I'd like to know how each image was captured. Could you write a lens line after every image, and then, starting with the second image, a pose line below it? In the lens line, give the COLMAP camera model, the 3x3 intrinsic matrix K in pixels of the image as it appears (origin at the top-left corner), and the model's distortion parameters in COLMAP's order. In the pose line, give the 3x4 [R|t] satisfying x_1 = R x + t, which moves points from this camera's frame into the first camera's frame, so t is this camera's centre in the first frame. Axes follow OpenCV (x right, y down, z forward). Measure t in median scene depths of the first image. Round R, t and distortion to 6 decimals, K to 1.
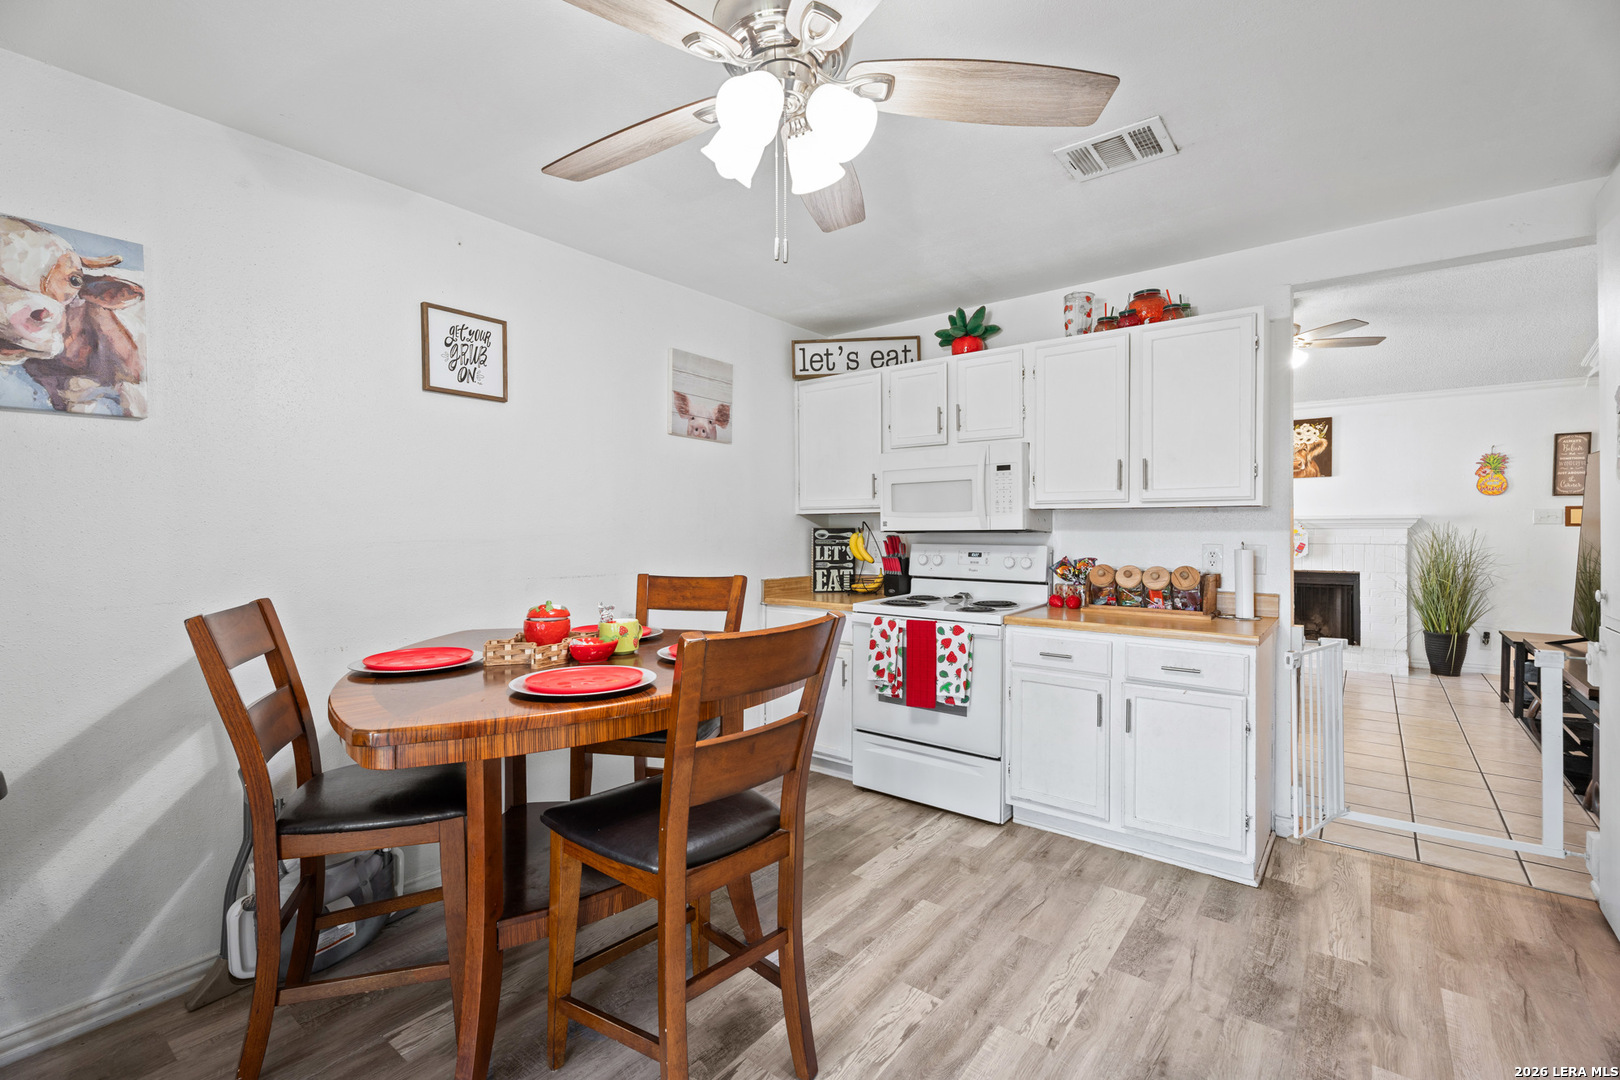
lens RADIAL K [[718.4, 0, 815.8], [0, 718.4, 536.1], [0, 0, 1]] dist [0.003128, -0.002162]
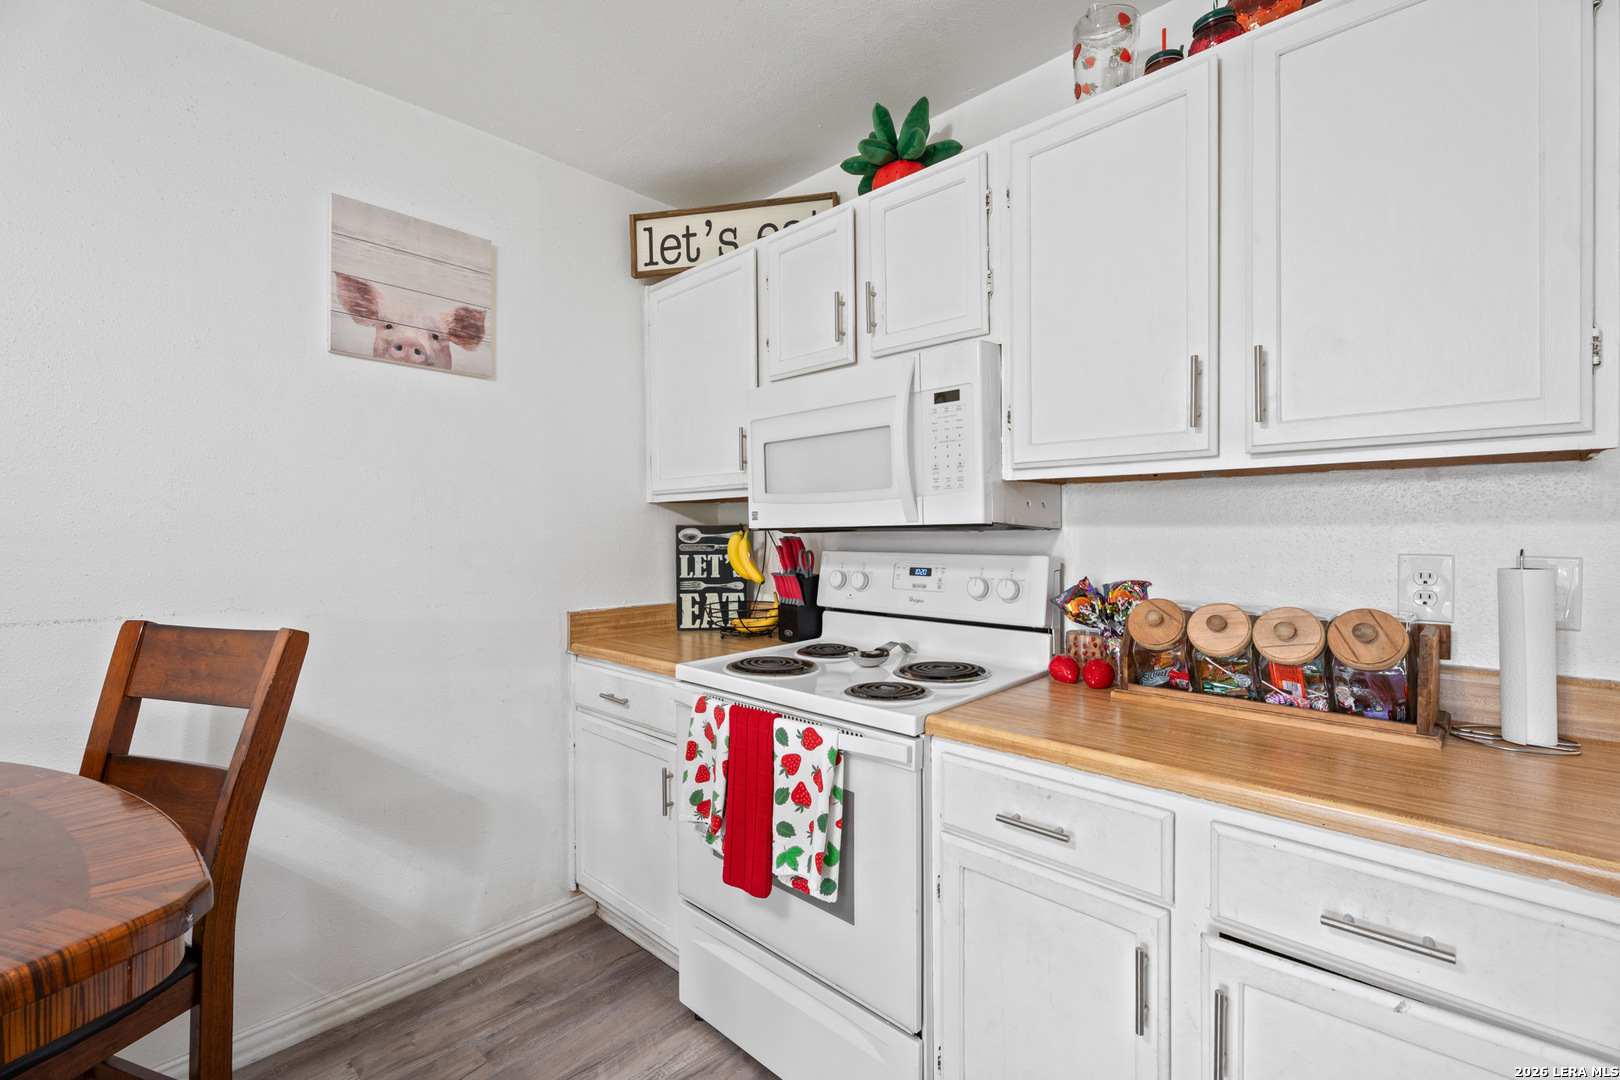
lens RADIAL K [[718.4, 0, 812.4], [0, 718.4, 533.1], [0, 0, 1]] dist [0.003128, -0.002162]
pose [[0.994303, -0.003911, -0.106516, 0.214829], [0.003125, 0.999967, -0.007542, 0.000709], [0.106542, 0.007167, 0.994282, 0.490204]]
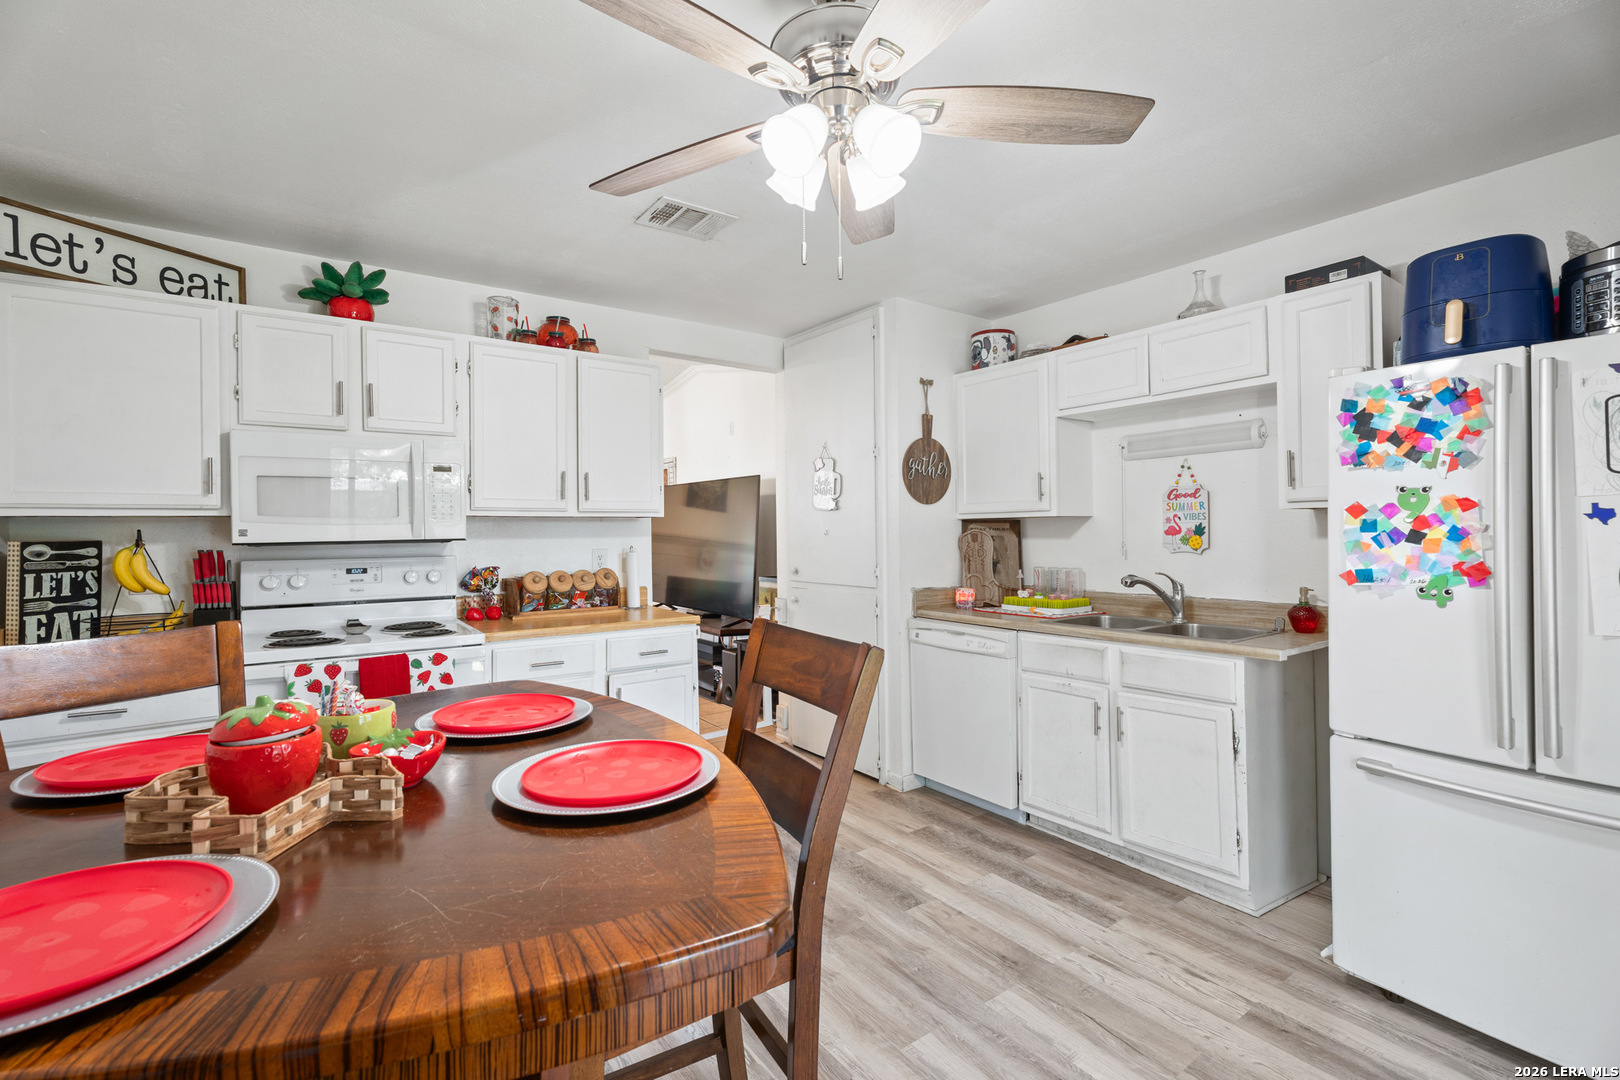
lens RADIAL K [[718.4, 0, 805.2], [0, 718.4, 530.4], [0, 0, 1]] dist [0.003128, -0.002162]
pose [[0.285387, 0.000652, 0.958412, -0.439212], [0.021560, 0.999742, -0.007100, -0.003316], [-0.958170, 0.022690, 0.285300, 0.314772]]
